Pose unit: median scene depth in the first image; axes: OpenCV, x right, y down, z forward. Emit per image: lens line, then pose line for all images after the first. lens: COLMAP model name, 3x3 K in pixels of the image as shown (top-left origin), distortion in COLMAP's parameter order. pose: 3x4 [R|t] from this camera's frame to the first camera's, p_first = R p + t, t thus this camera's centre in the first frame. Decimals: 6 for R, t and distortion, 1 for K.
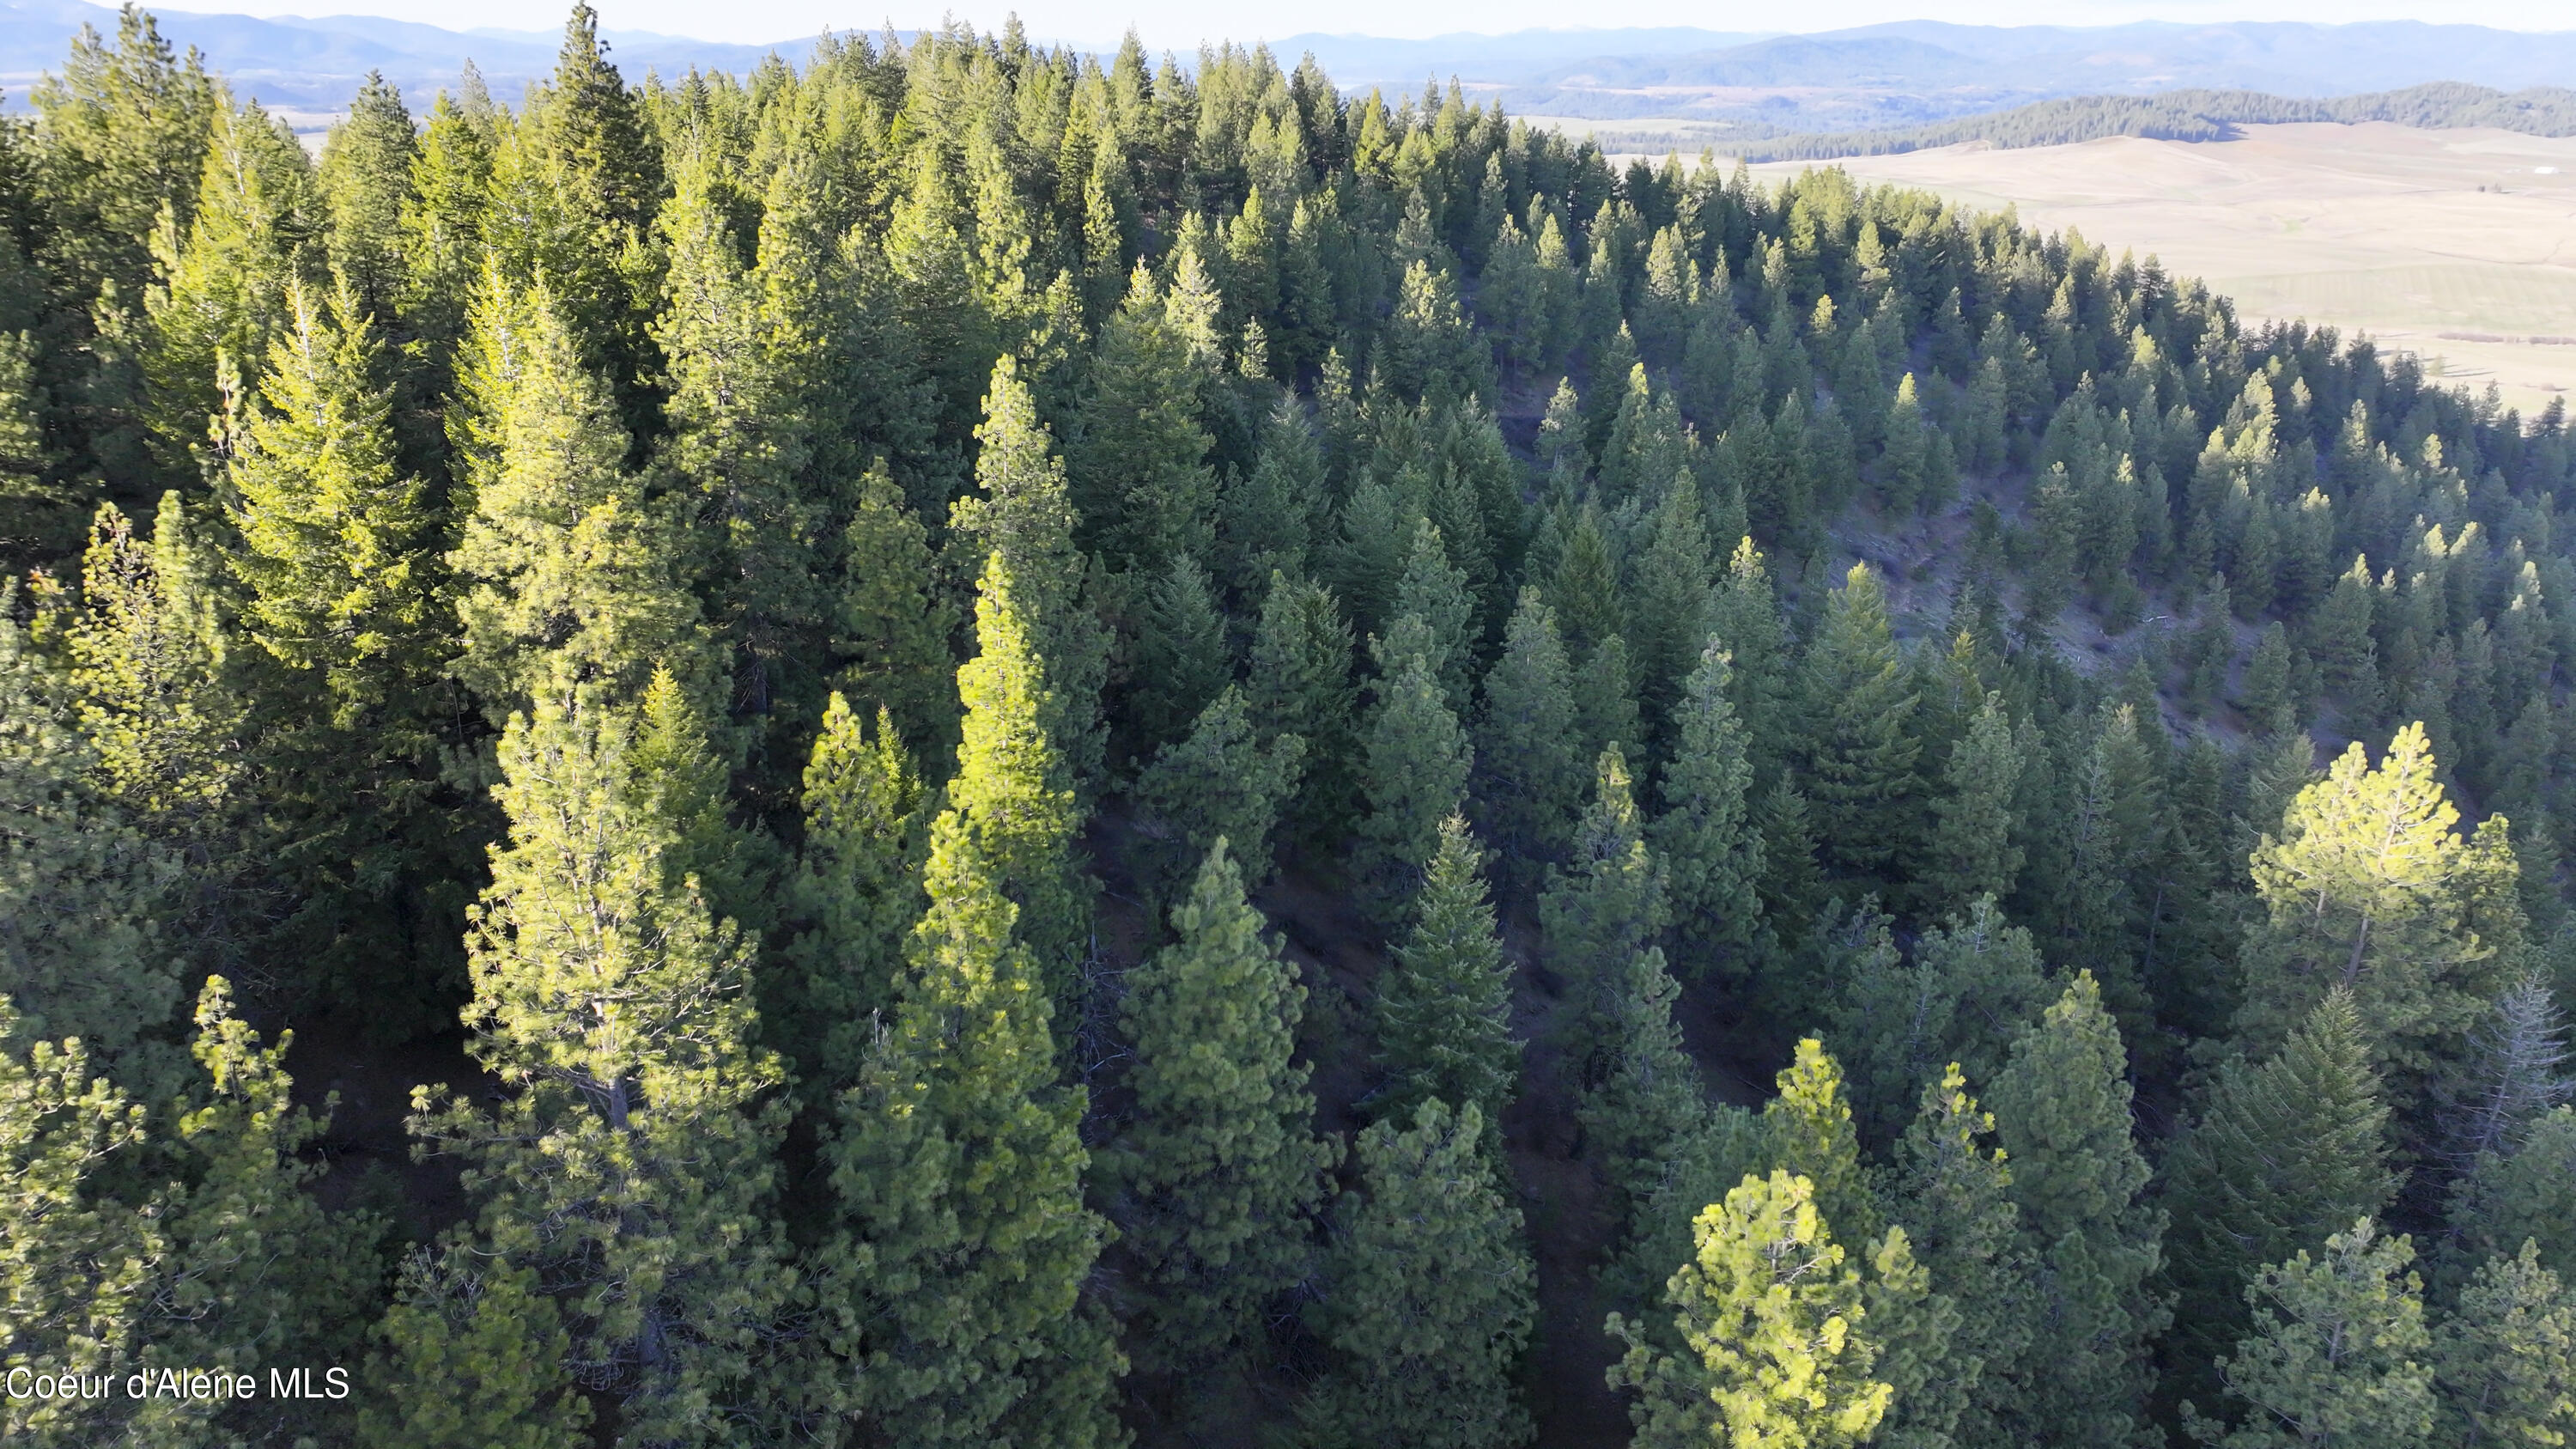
lens RADIAL K [[1805.8, 0, 1298.3], [0, 1805.8, 729.8], [0, 0, 1]] dist [-0.011480, 0.026944]
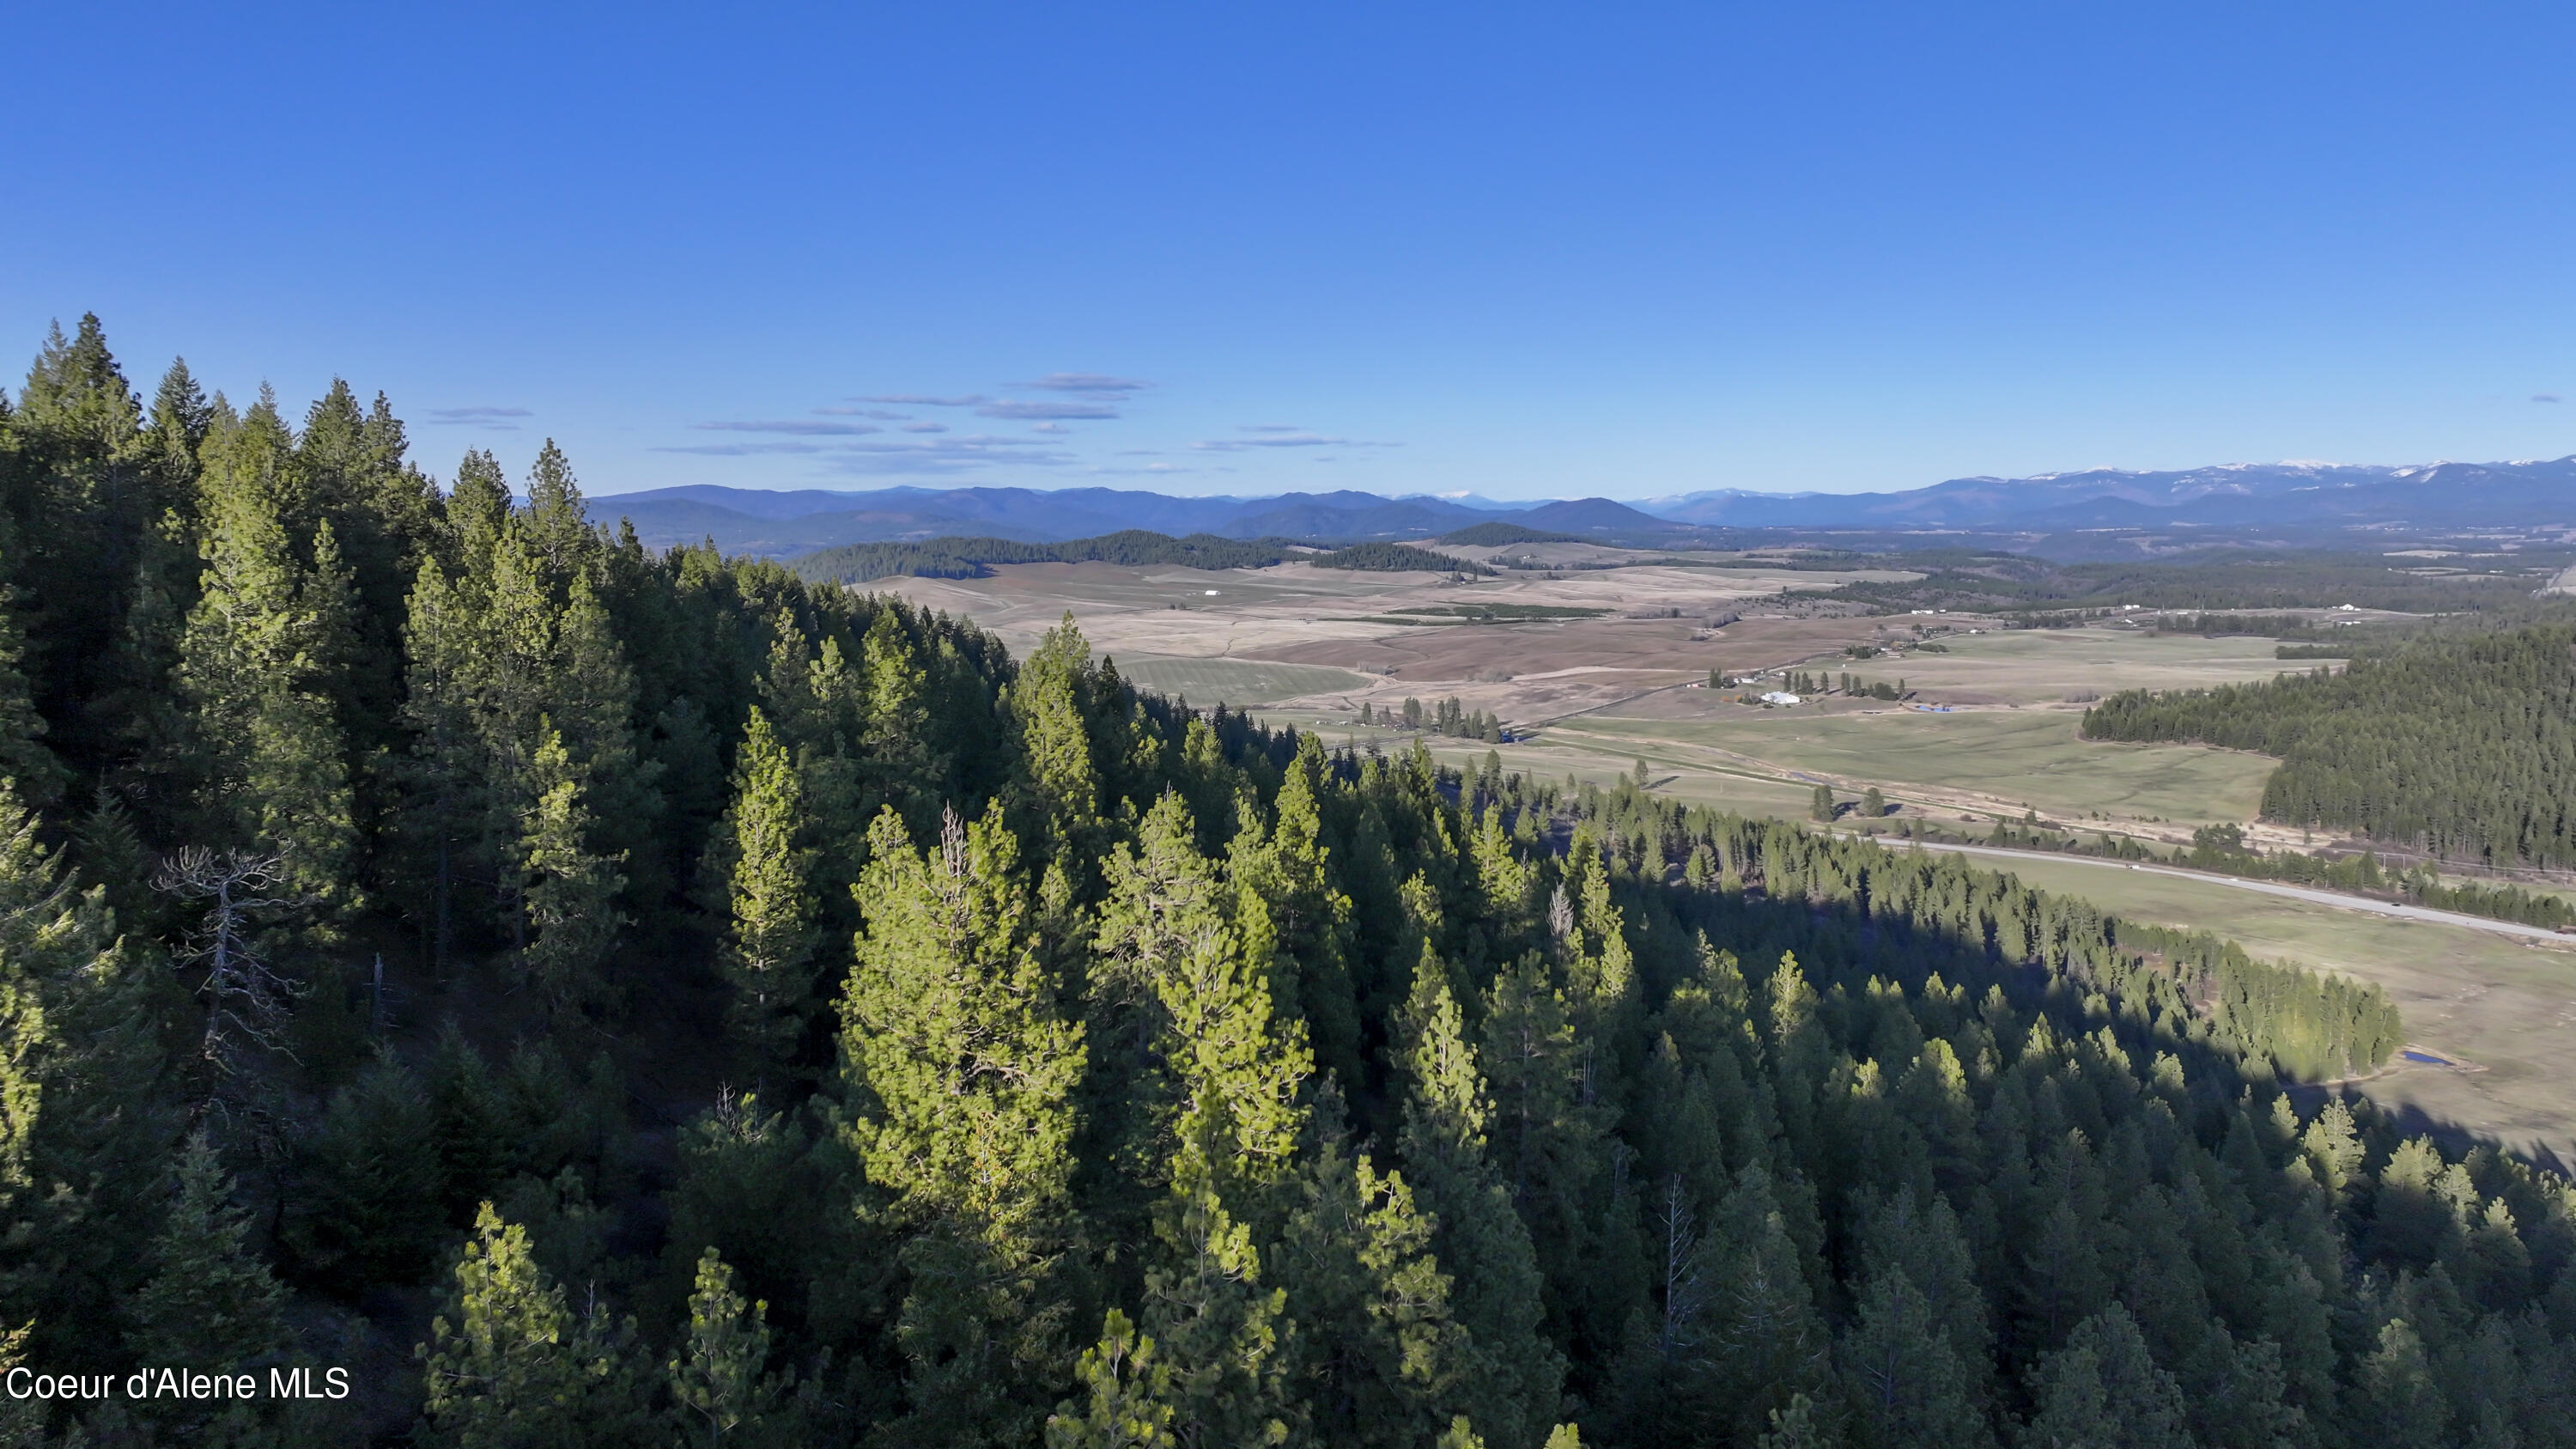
lens RADIAL K [[1805.8, 0, 1294.0], [0, 1805.8, 724.7], [0, 0, 1]] dist [-0.011480, 0.026944]
pose [[0.811050, -0.074438, 0.580221, -0.114778], [0.212296, 0.961702, -0.173374, 0.124756], [-0.545094, 0.263794, 0.795792, -0.217432]]
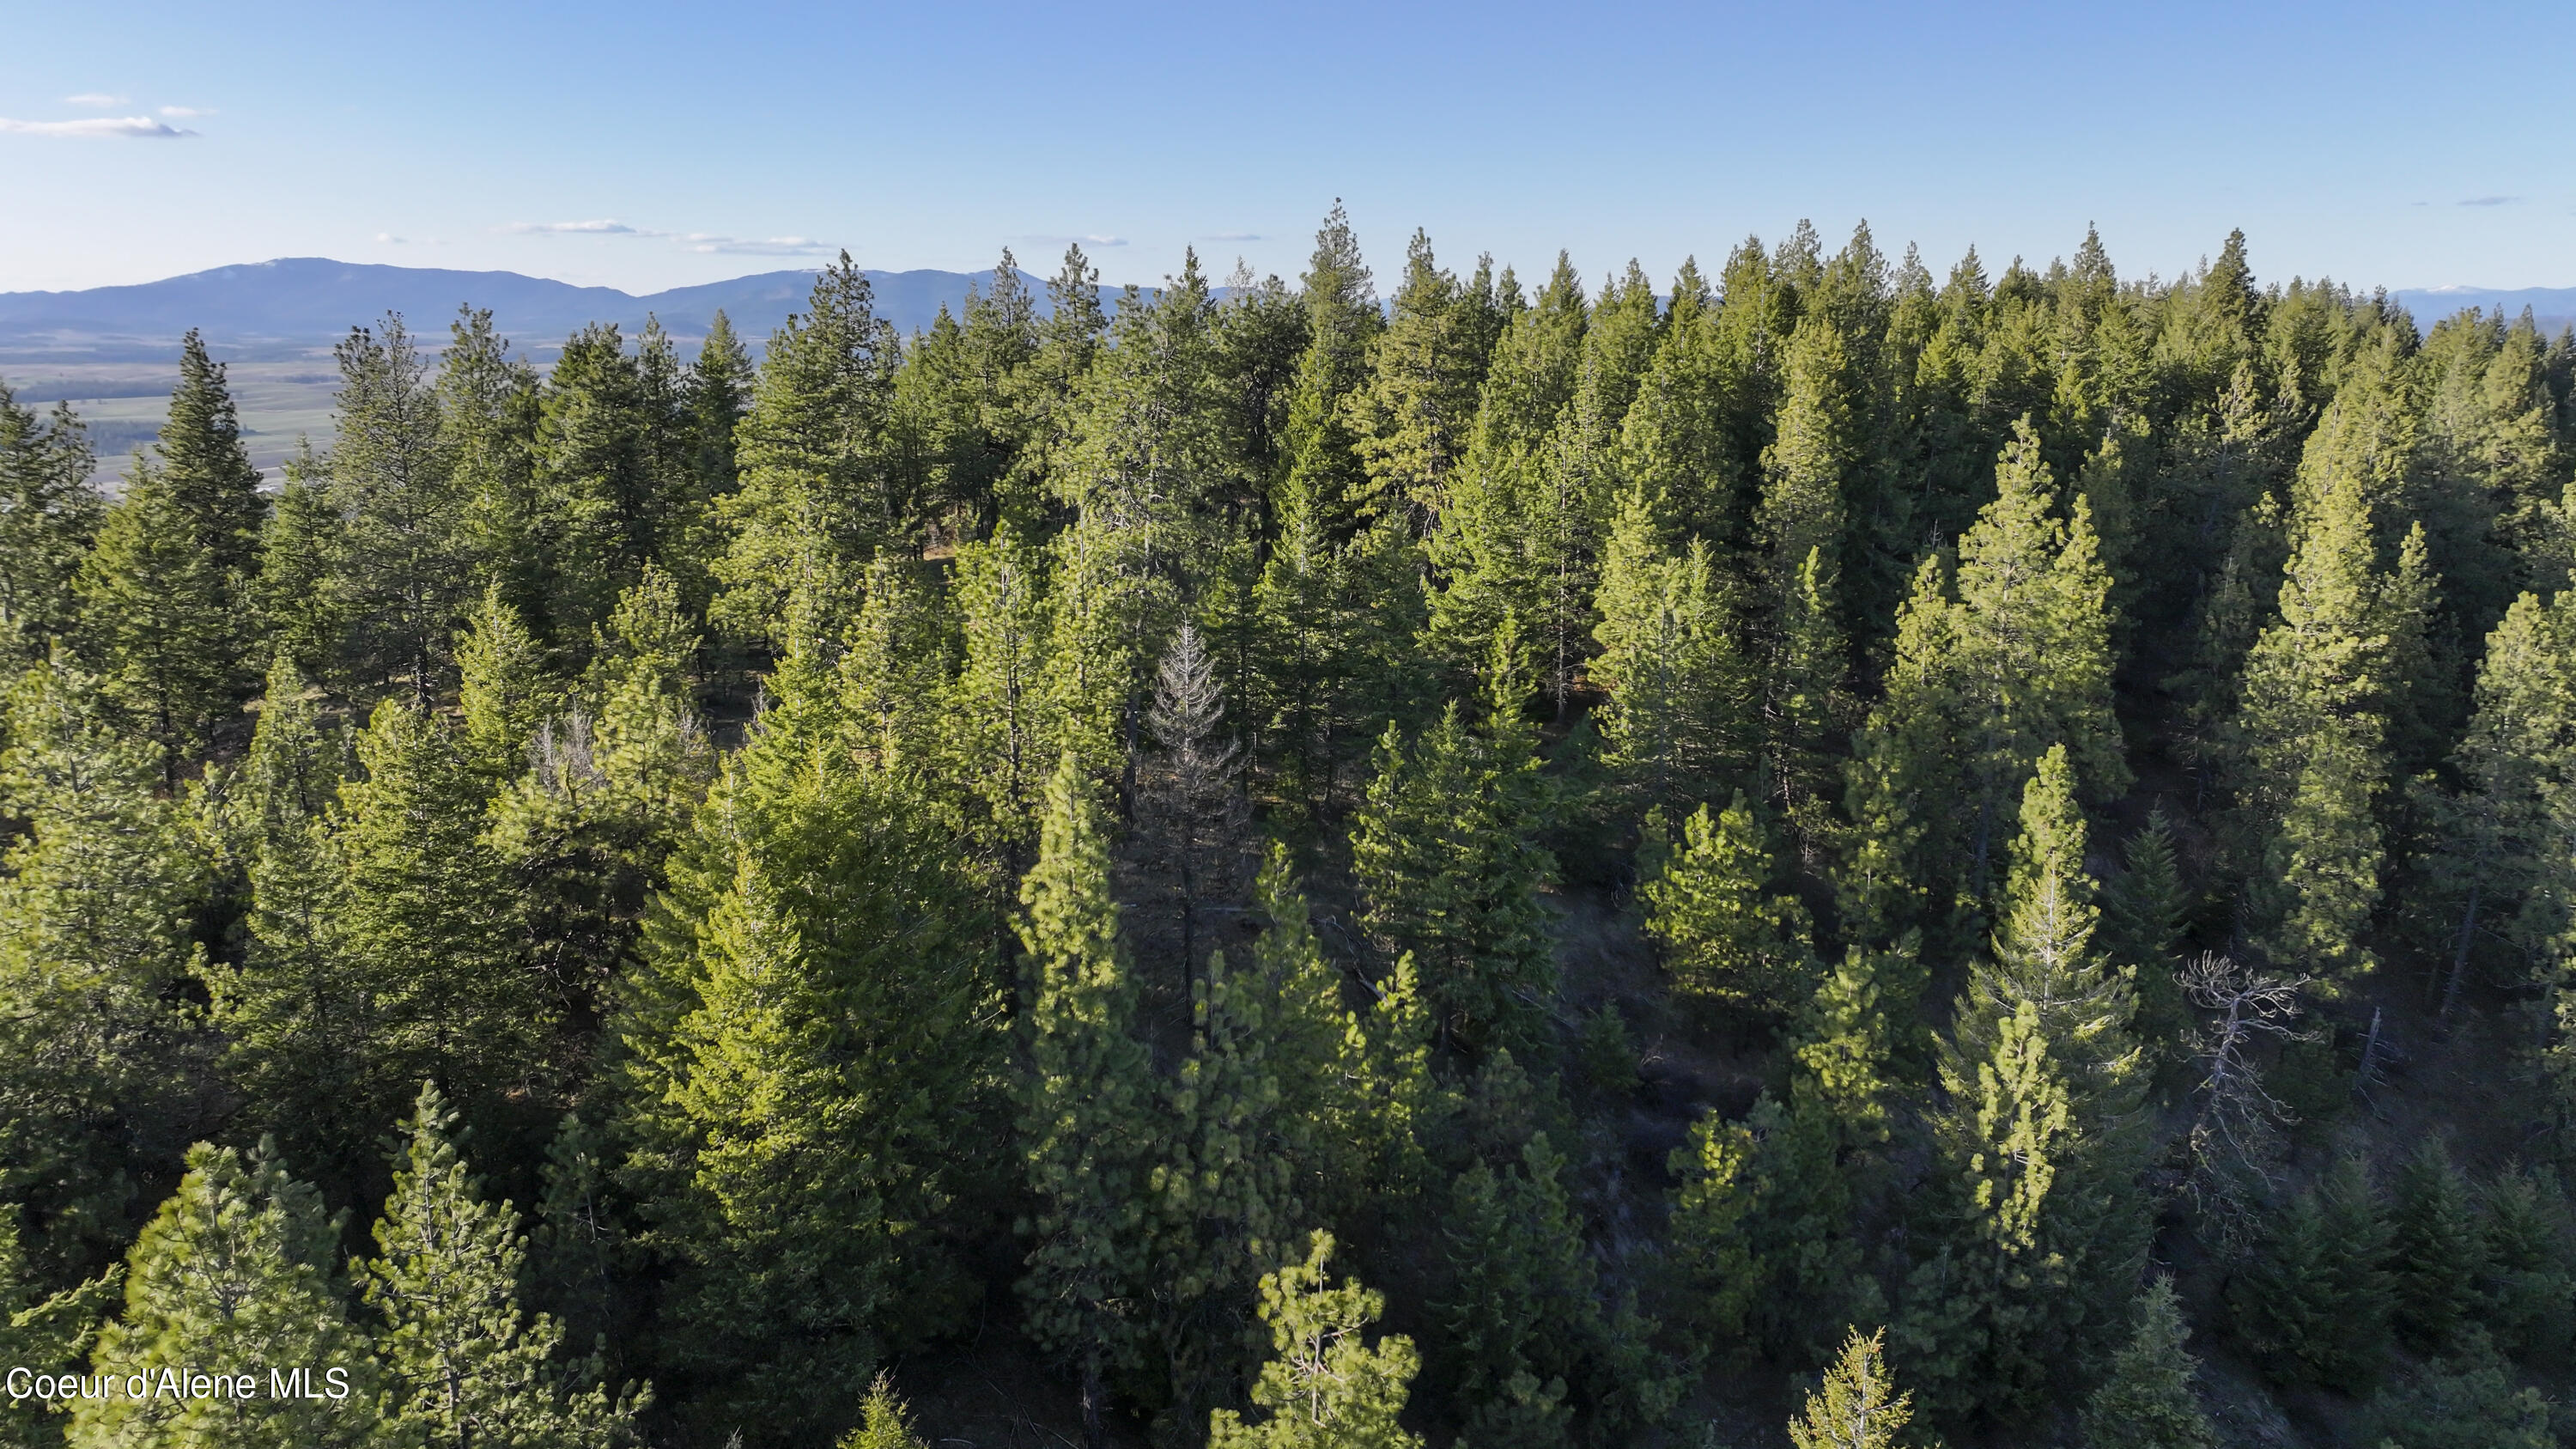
lens RADIAL K [[1805.8, 0, 1290.6], [0, 1805.8, 716.7], [0, 0, 1]] dist [-0.011480, 0.026944]
pose [[0.912916, 0.089023, -0.398320, -0.115840], [-0.144300, 0.983293, -0.110962, 0.100575], [0.381787, 0.158776, 0.910510, -0.226347]]
